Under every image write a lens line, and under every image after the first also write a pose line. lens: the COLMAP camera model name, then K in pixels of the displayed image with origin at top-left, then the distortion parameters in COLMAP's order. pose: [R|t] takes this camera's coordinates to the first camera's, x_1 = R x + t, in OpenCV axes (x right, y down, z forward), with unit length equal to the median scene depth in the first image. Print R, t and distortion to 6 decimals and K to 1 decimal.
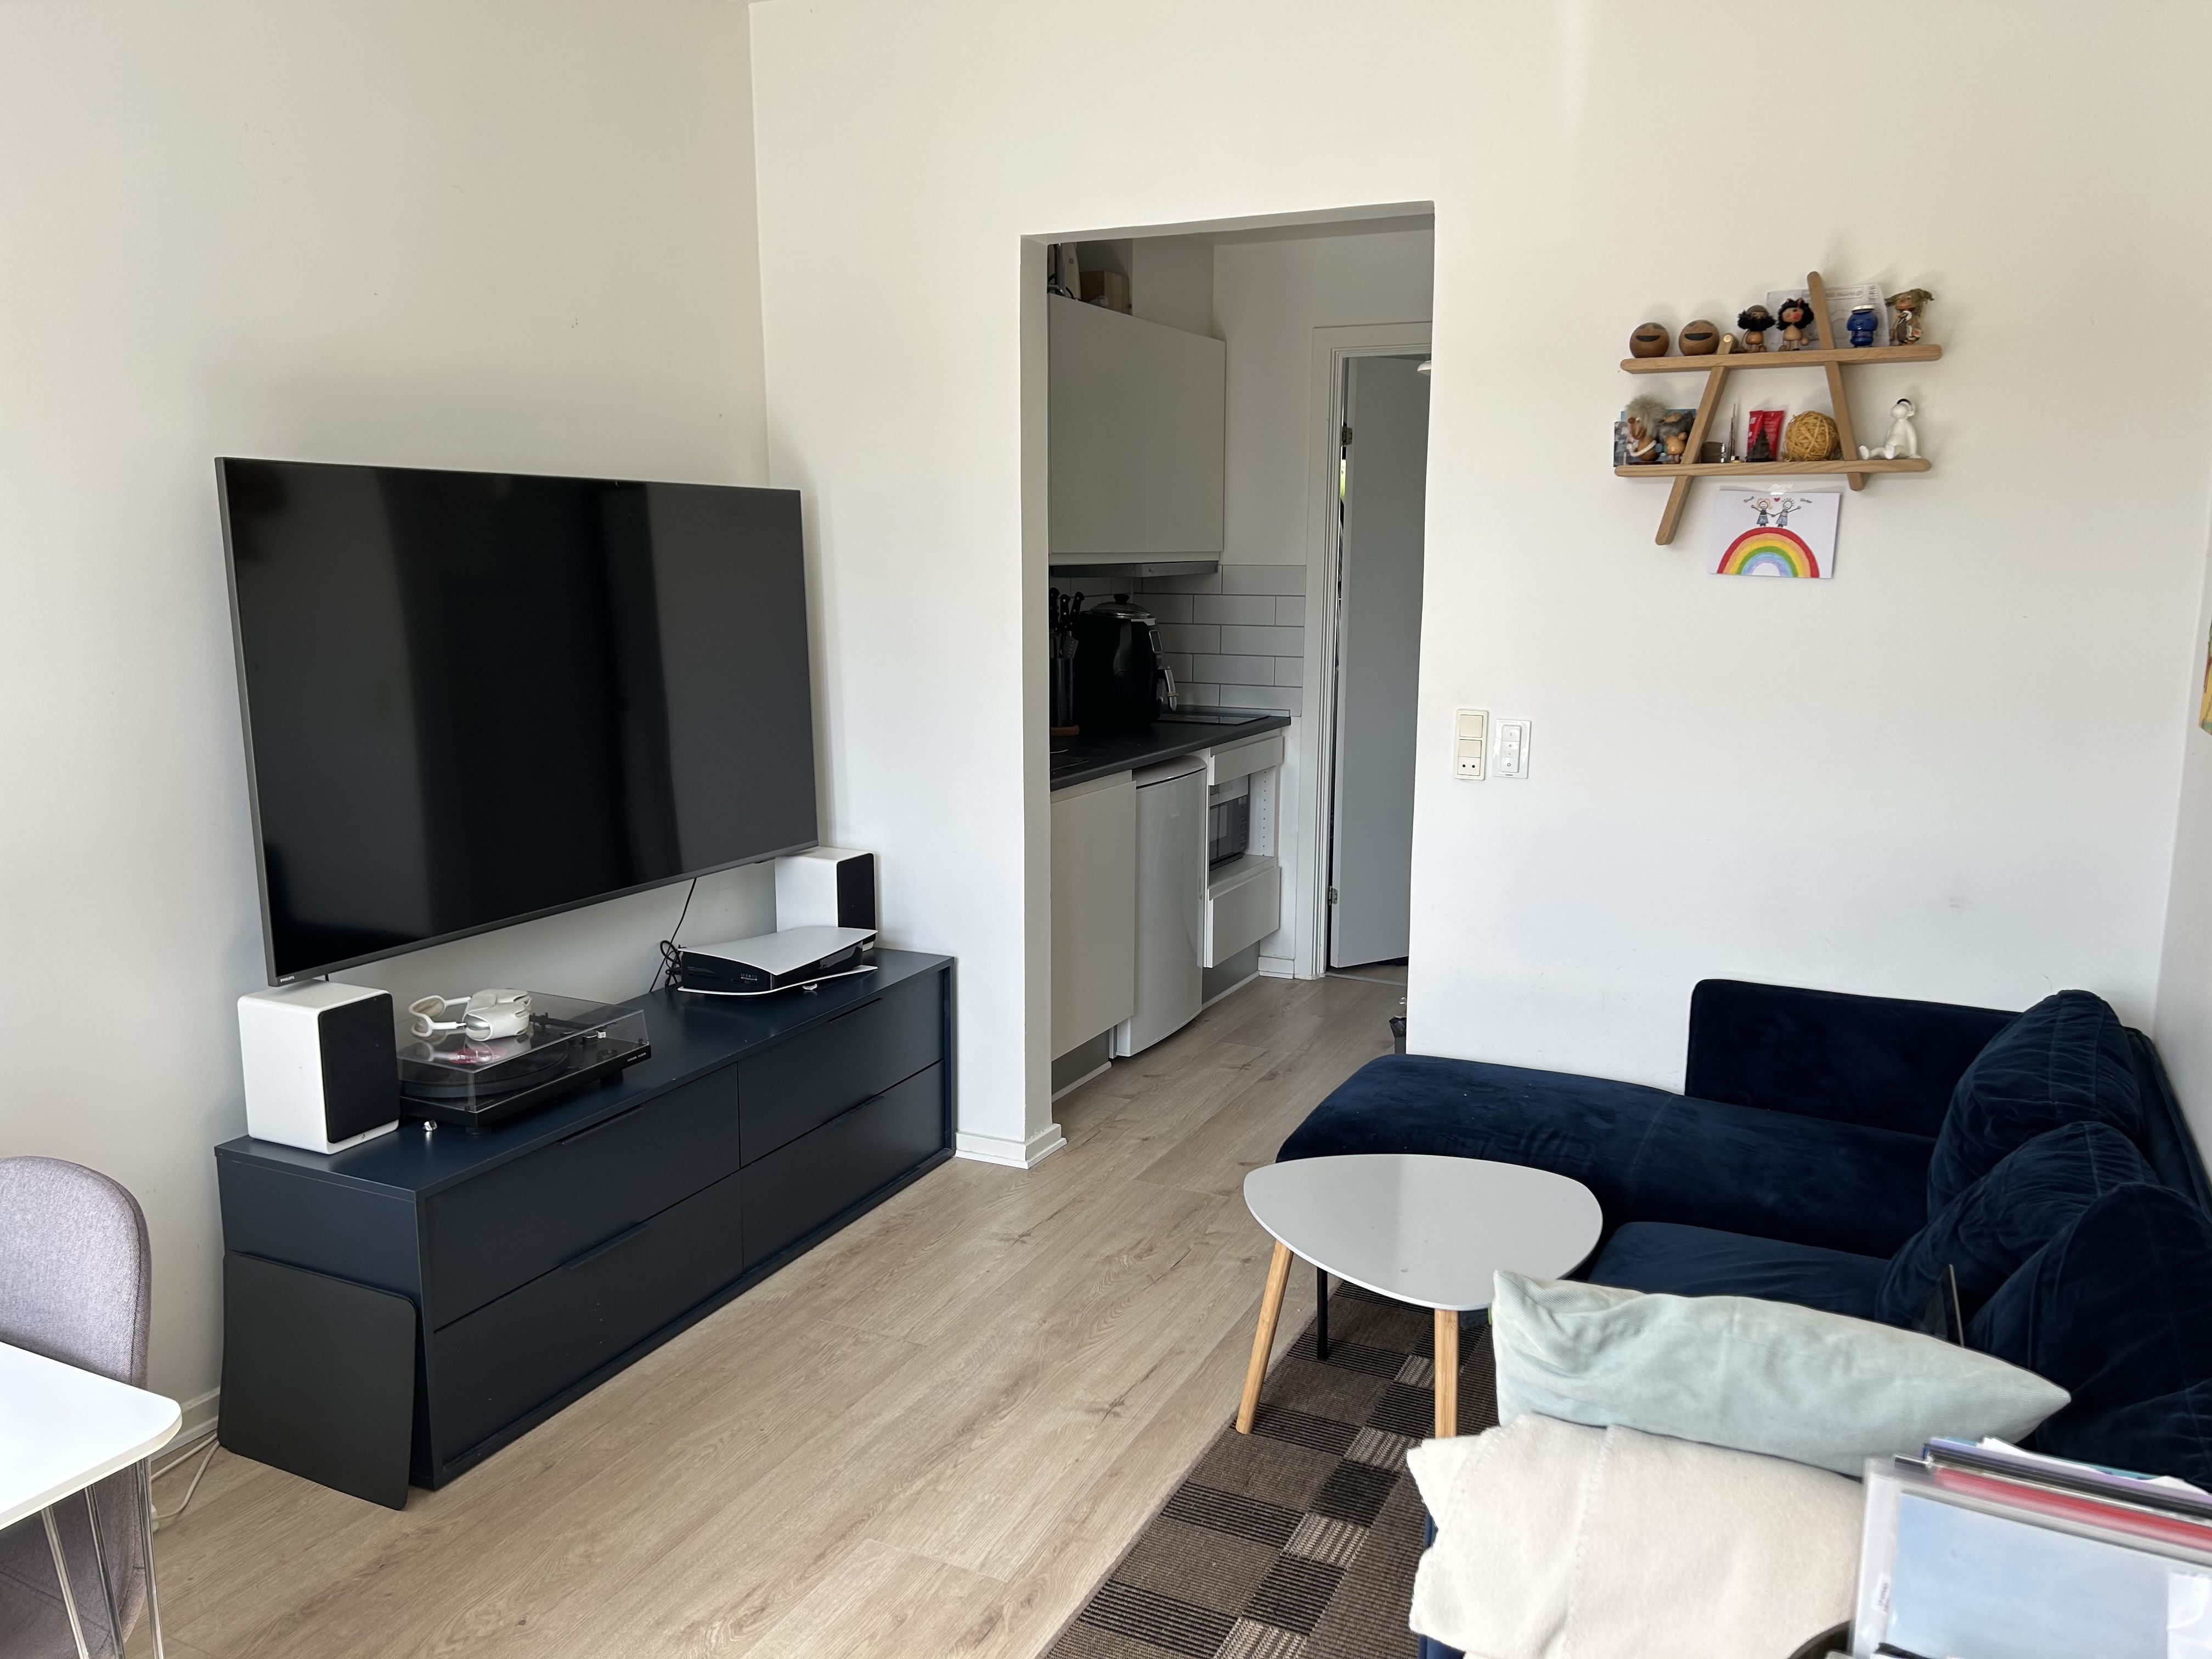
lens RADIAL K [[1672.1, 0, 1106.0], [0, 1672.1, 829.5], [0, 0, 1]] dist [0.078045, -0.097382]
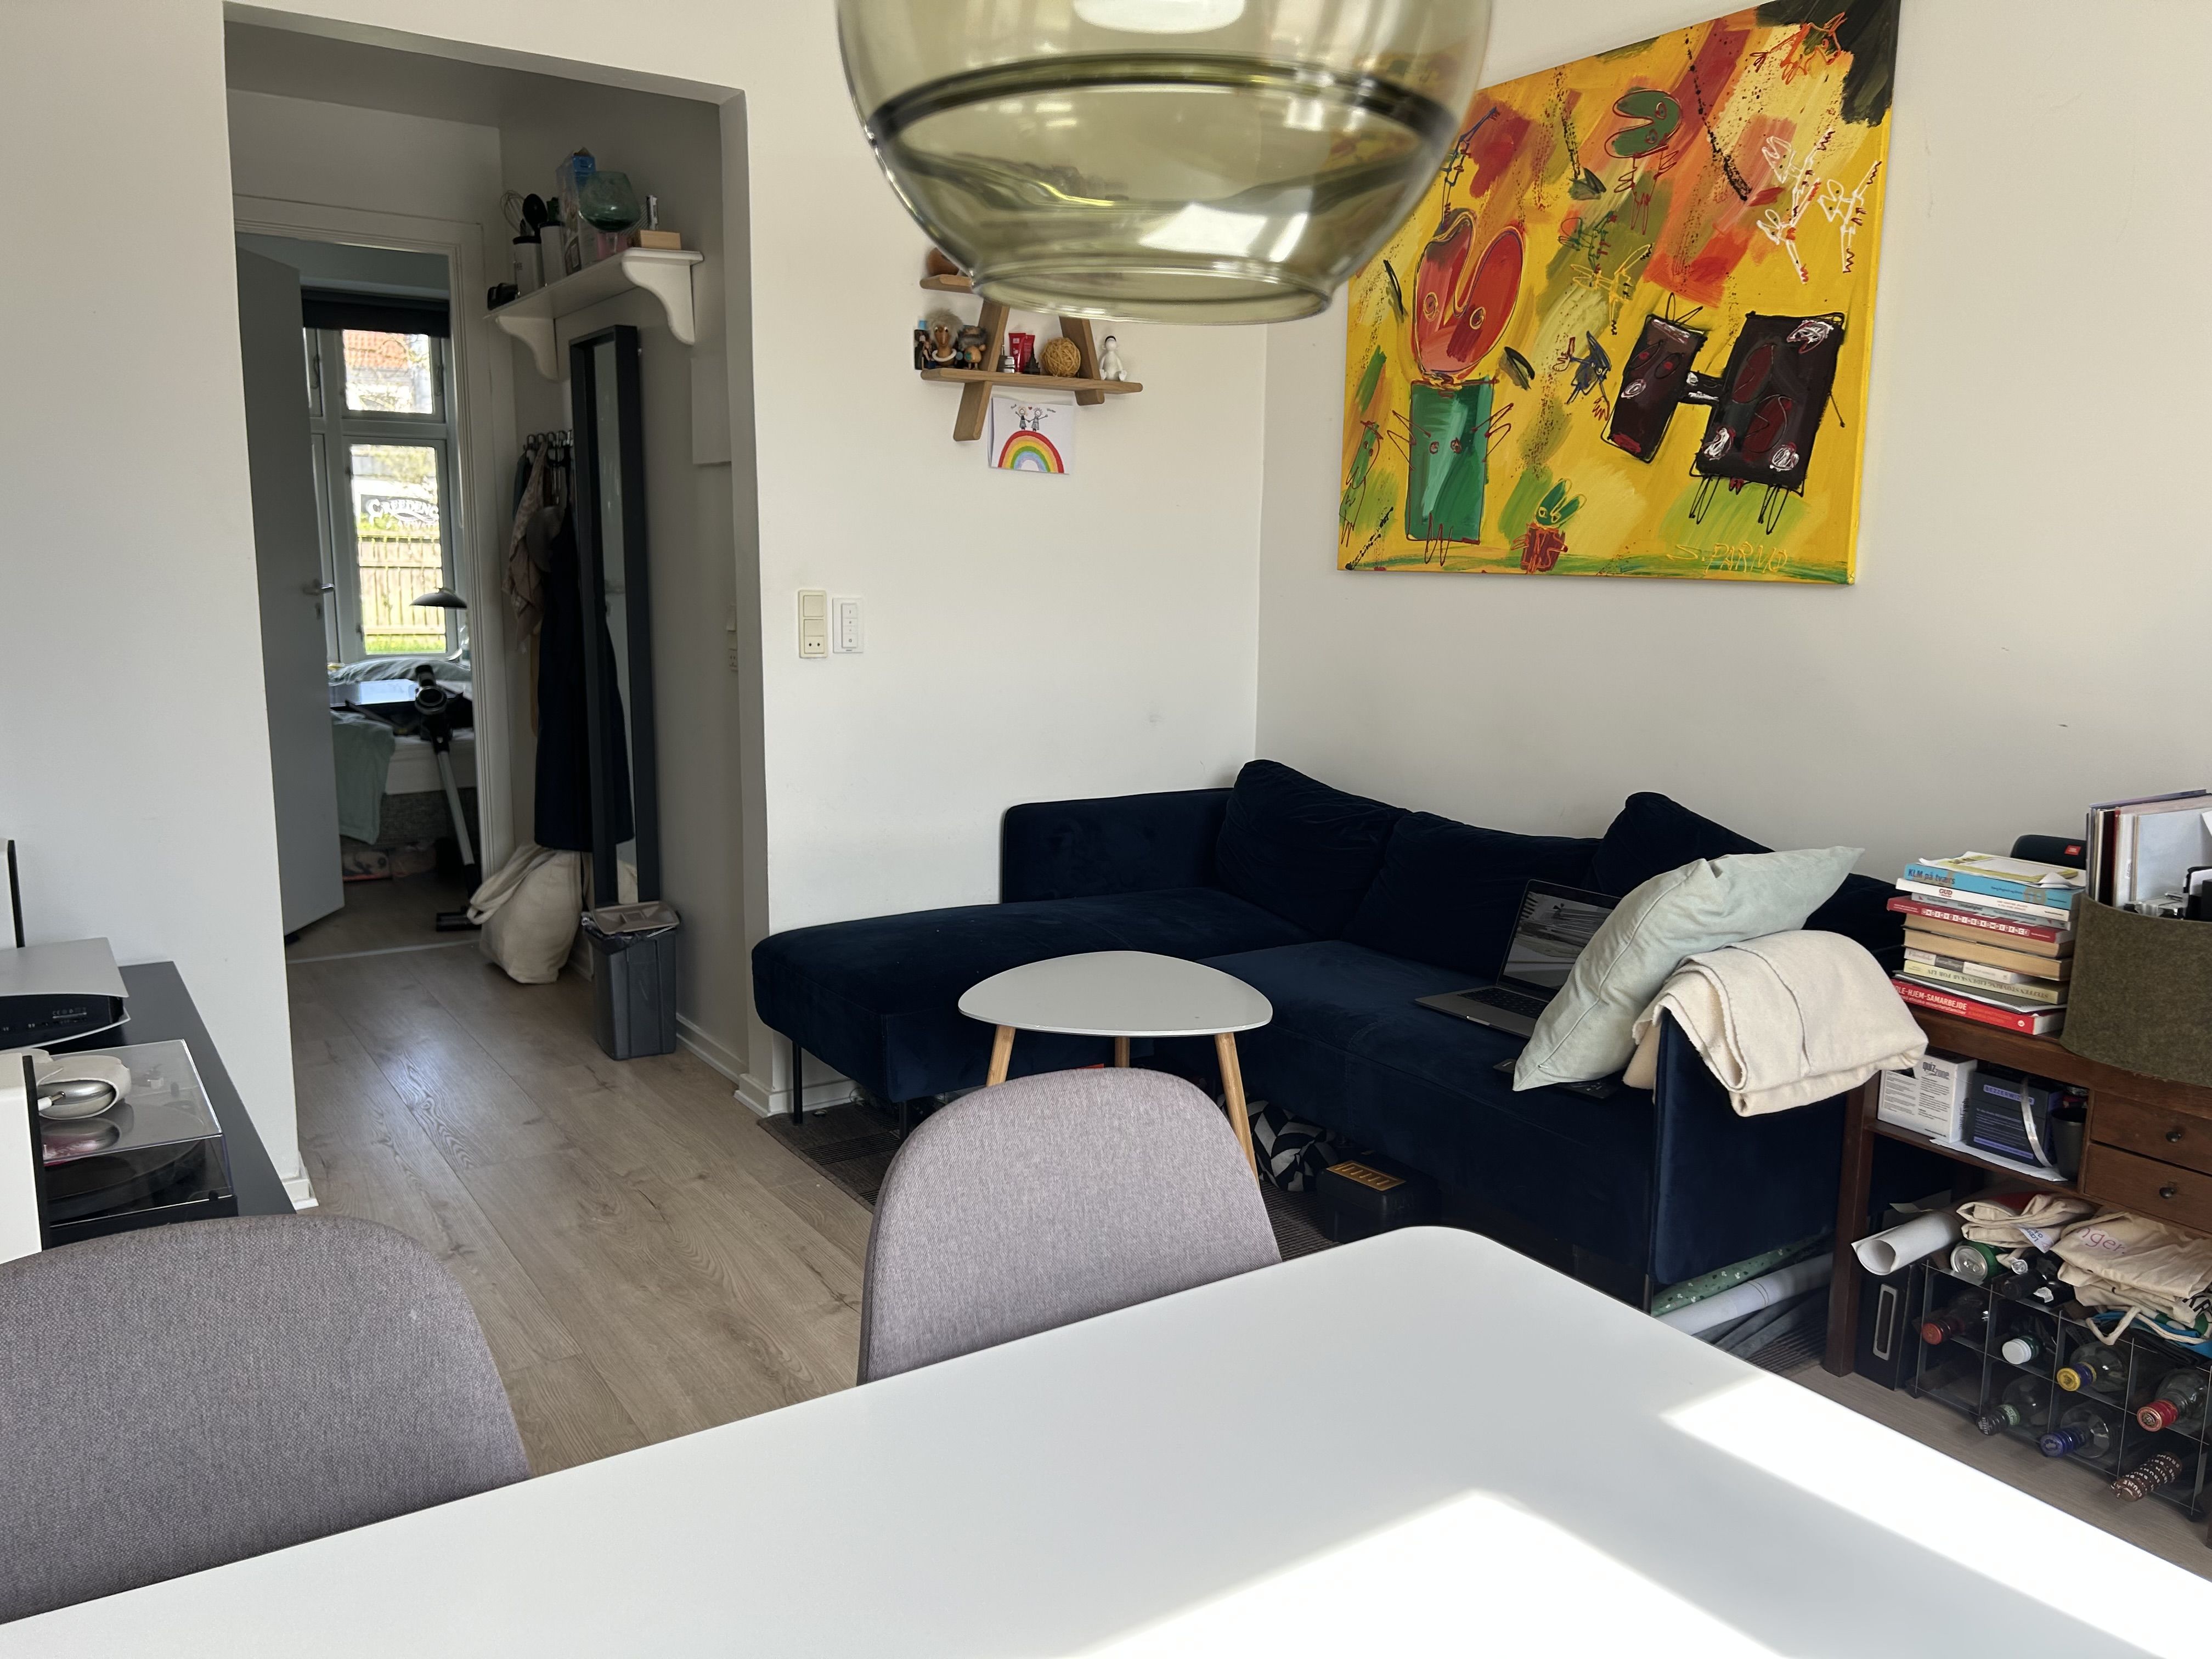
lens RADIAL K [[1672.1, 0, 1106.0], [0, 1672.1, 829.5], [0, 0, 1]] dist [0.078045, -0.097382]
pose [[0.508346, -0.134828, 0.850533, -0.436749], [0.137116, 0.987740, 0.074627, 0.016922], [-0.850167, 0.078685, 0.520600, 0.220515]]
